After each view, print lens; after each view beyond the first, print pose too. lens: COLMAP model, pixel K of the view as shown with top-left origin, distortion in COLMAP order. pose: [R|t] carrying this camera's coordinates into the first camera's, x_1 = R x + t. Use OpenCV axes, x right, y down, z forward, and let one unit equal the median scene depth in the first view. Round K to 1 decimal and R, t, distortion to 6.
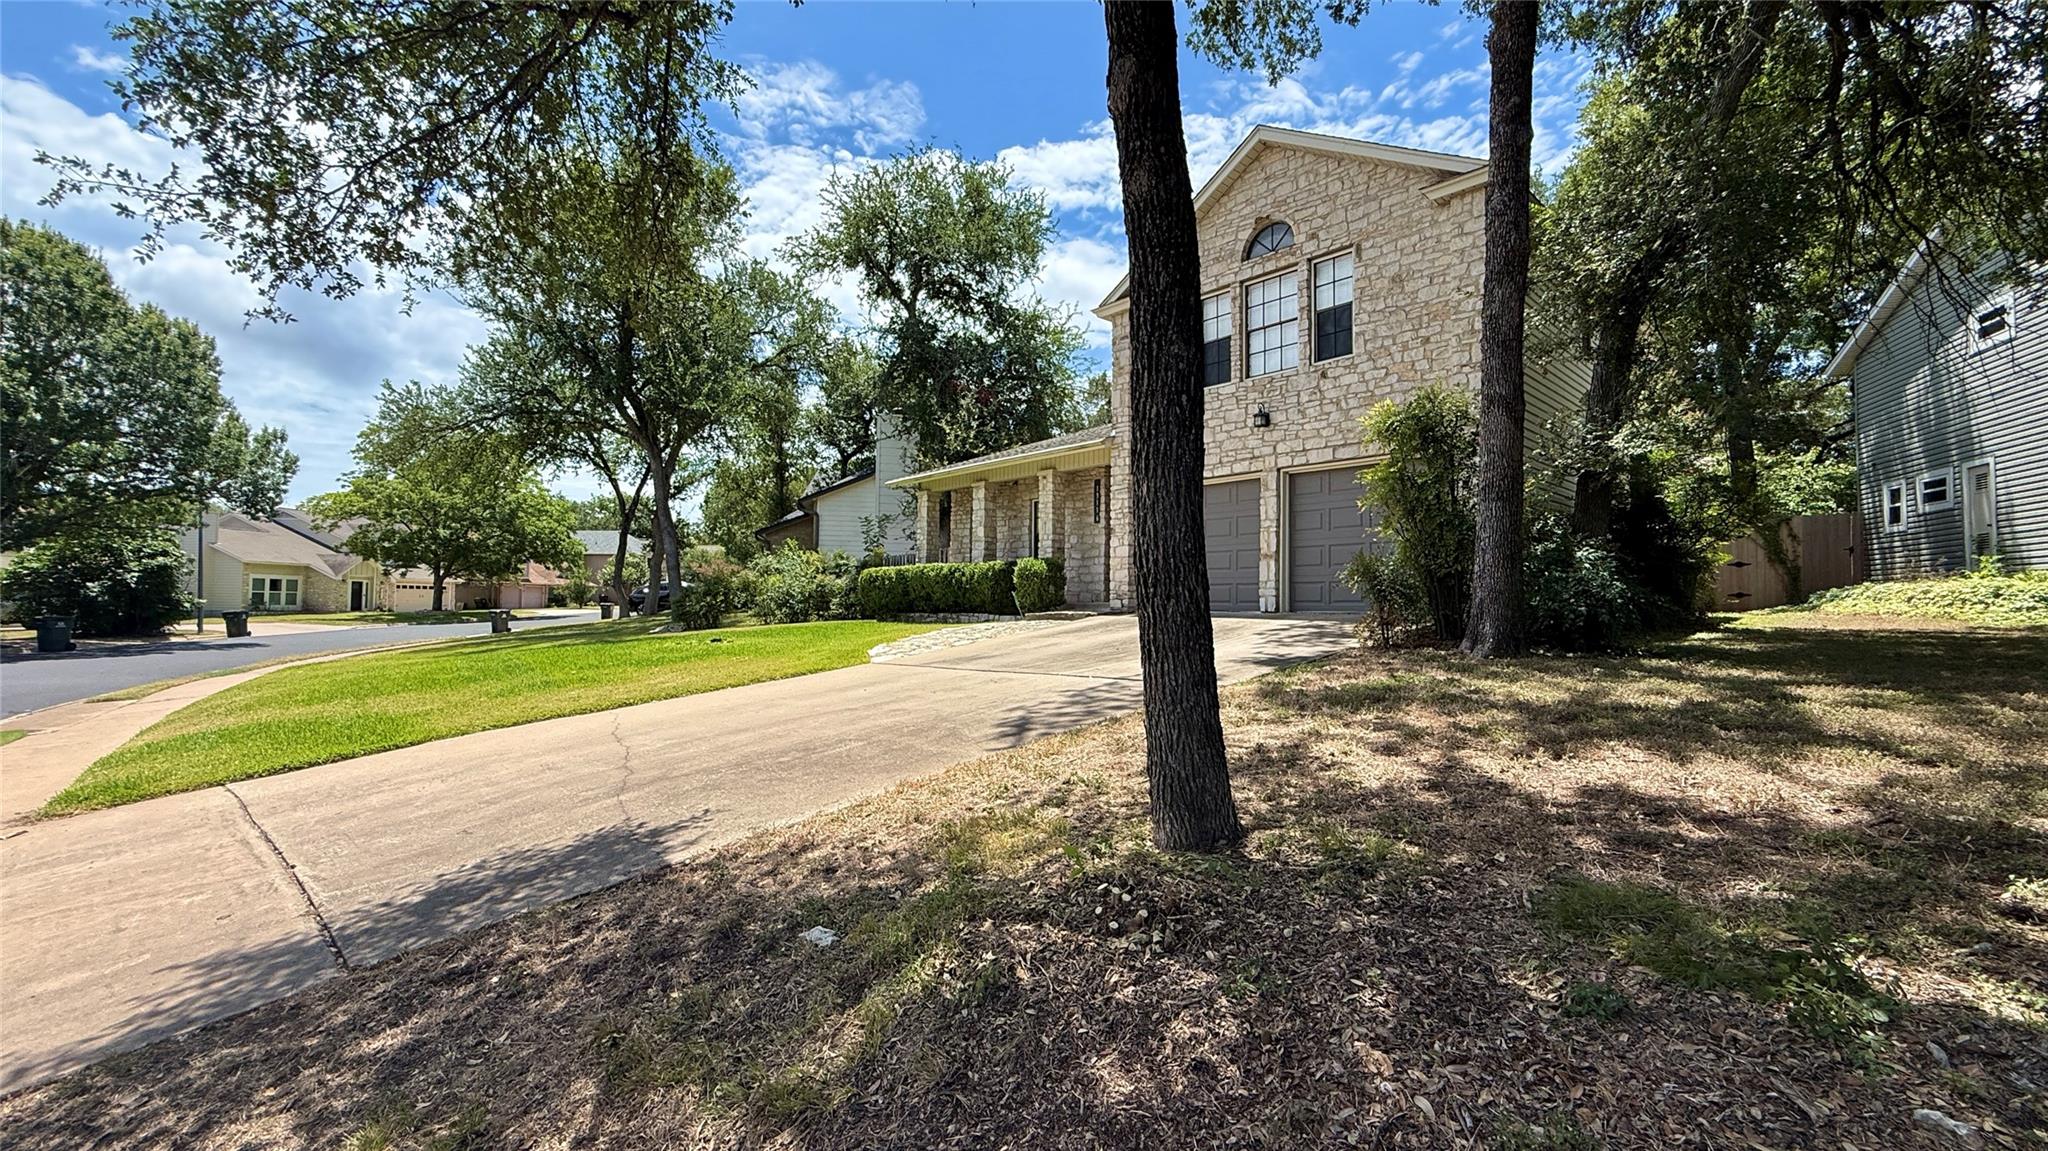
lens RADIAL K [[809.7, 0, 1020.7], [0, 809.7, 580.7], [0, 0, 1]] dist [0.000976, 0.000058]
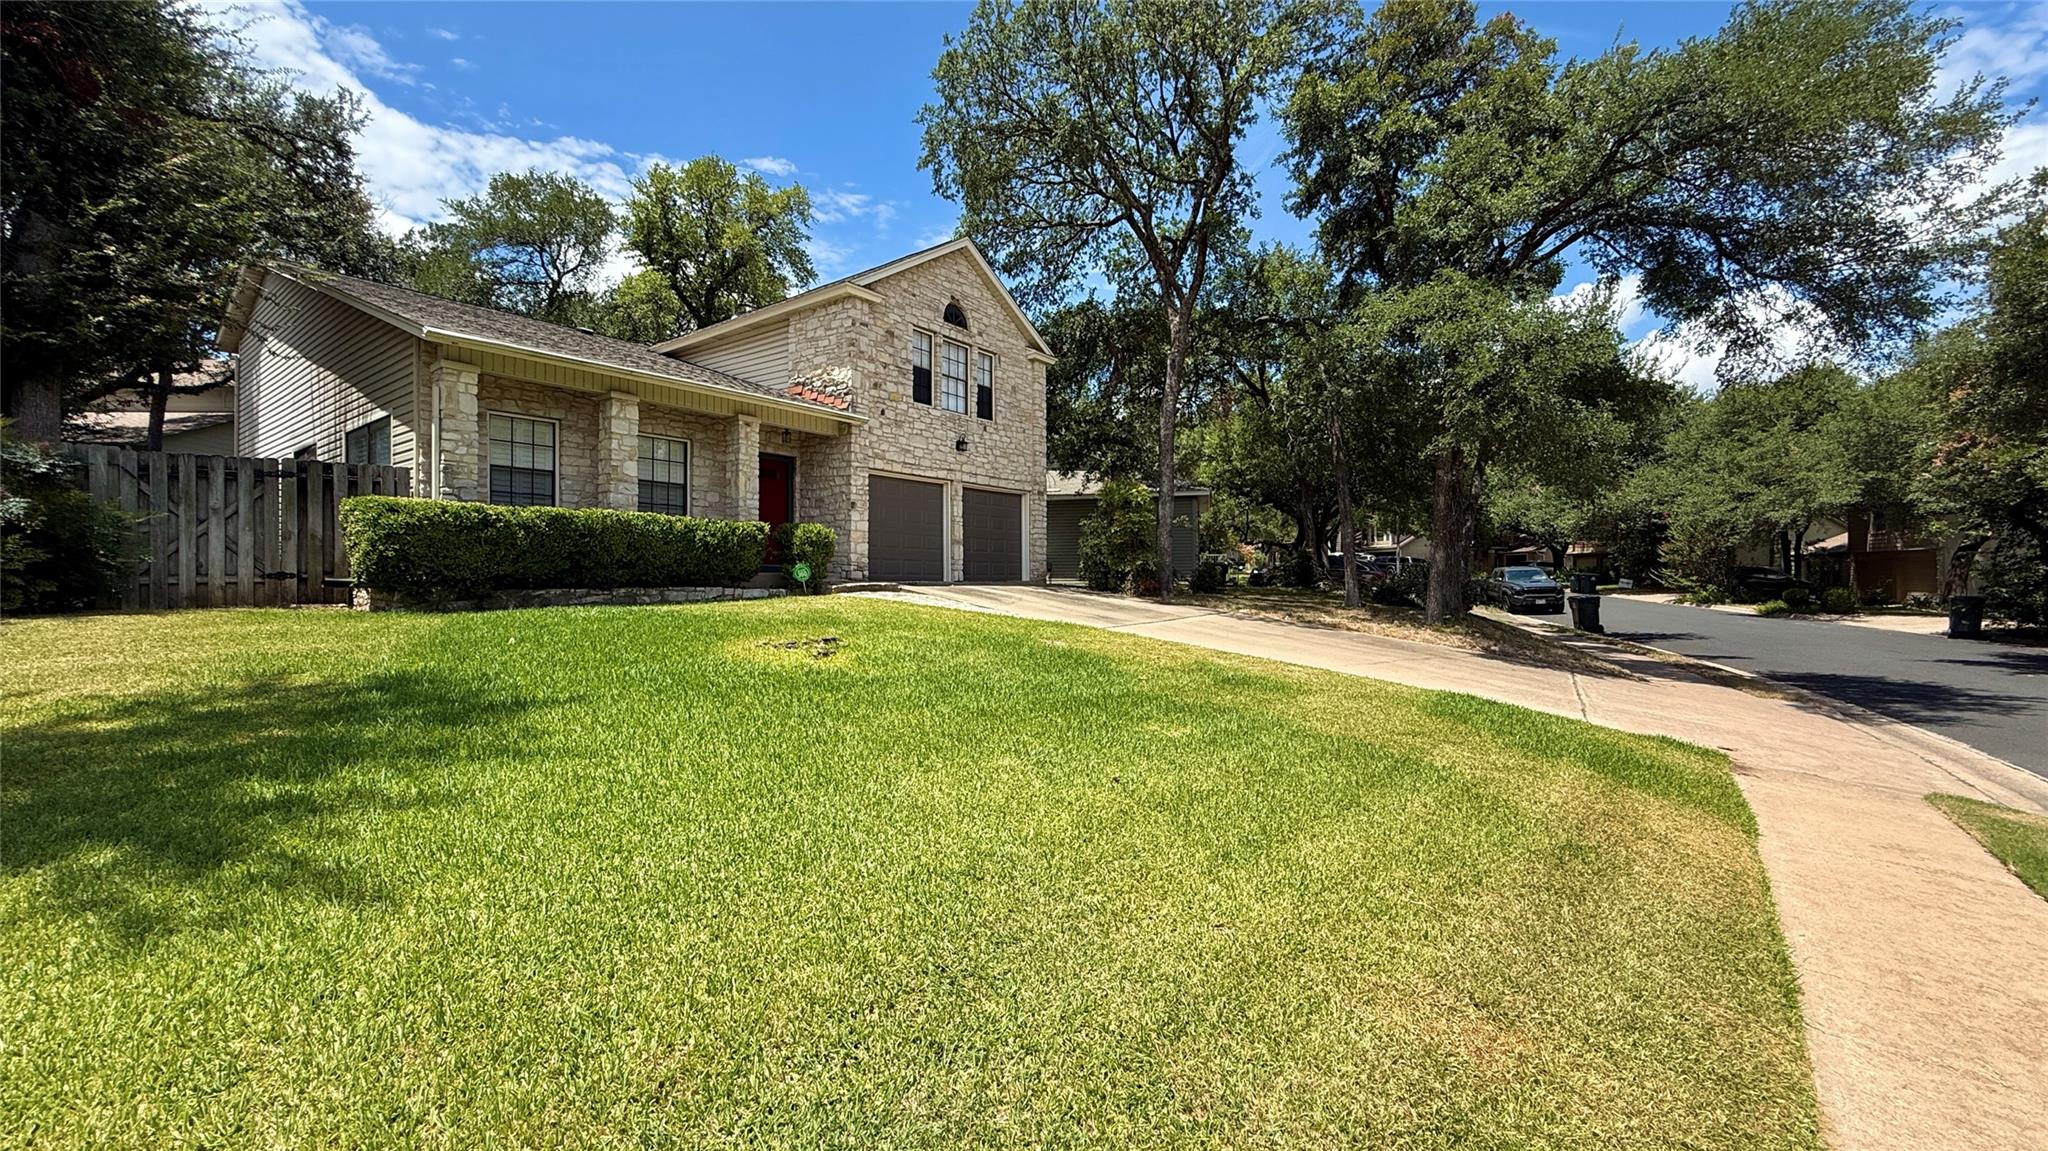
lens RADIAL K [[809.7, 0, 1028.9], [0, 809.7, 578.5], [0, 0, 1]] dist [0.000976, 0.000058]
pose [[-0.176233, -0.003846, 0.984341, -1.127940], [-0.032549, 0.999468, -0.001922, 0.032508], [-0.983810, -0.032378, -0.176265, 1.137940]]
